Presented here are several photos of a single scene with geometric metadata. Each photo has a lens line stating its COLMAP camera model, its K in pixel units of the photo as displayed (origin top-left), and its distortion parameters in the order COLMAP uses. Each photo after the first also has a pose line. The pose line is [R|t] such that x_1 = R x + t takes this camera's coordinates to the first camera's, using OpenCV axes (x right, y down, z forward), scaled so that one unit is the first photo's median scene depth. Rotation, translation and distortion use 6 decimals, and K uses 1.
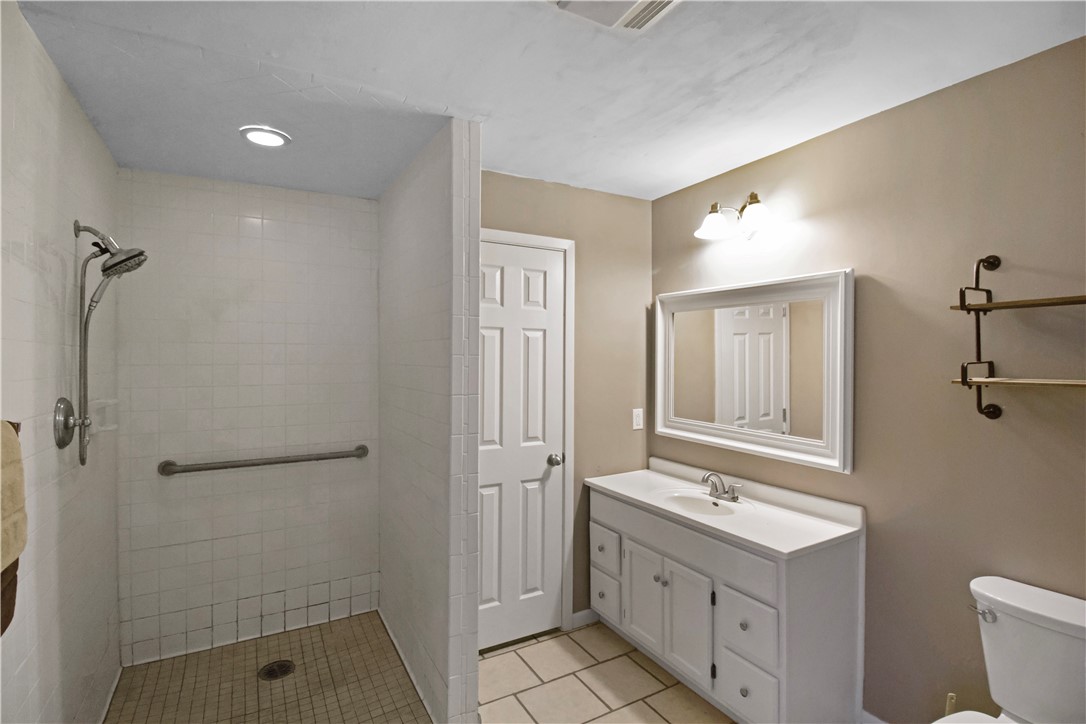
lens RADIAL K [[520.8, 0, 551.5], [0, 520.8, 356.4], [0, 0, 1]] dist [0.000152, -0.014968]
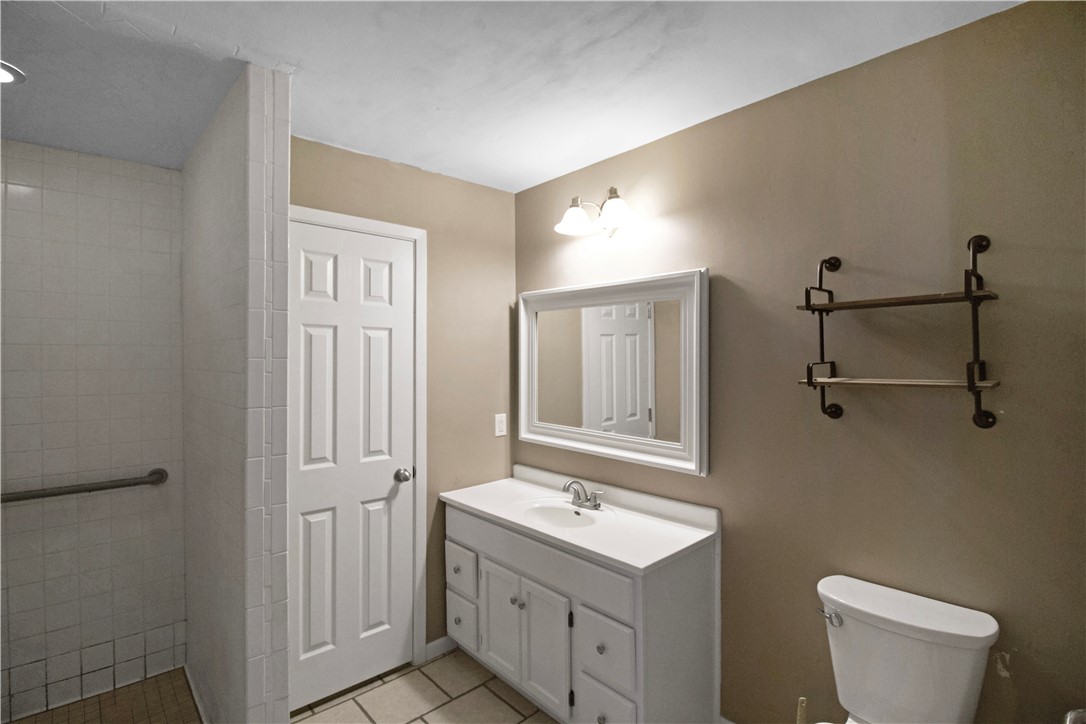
lens RADIAL K [[511.3, 0, 545.7], [0, 511.3, 357.7], [0, 0, 1]] dist [0.001099, -0.012791]
pose [[0.978730, -0.005335, 0.205081, 0.069870], [0.005369, 0.999986, 0.000390, -0.000981], [-0.205081, 0.000719, 0.978745, 0.099616]]
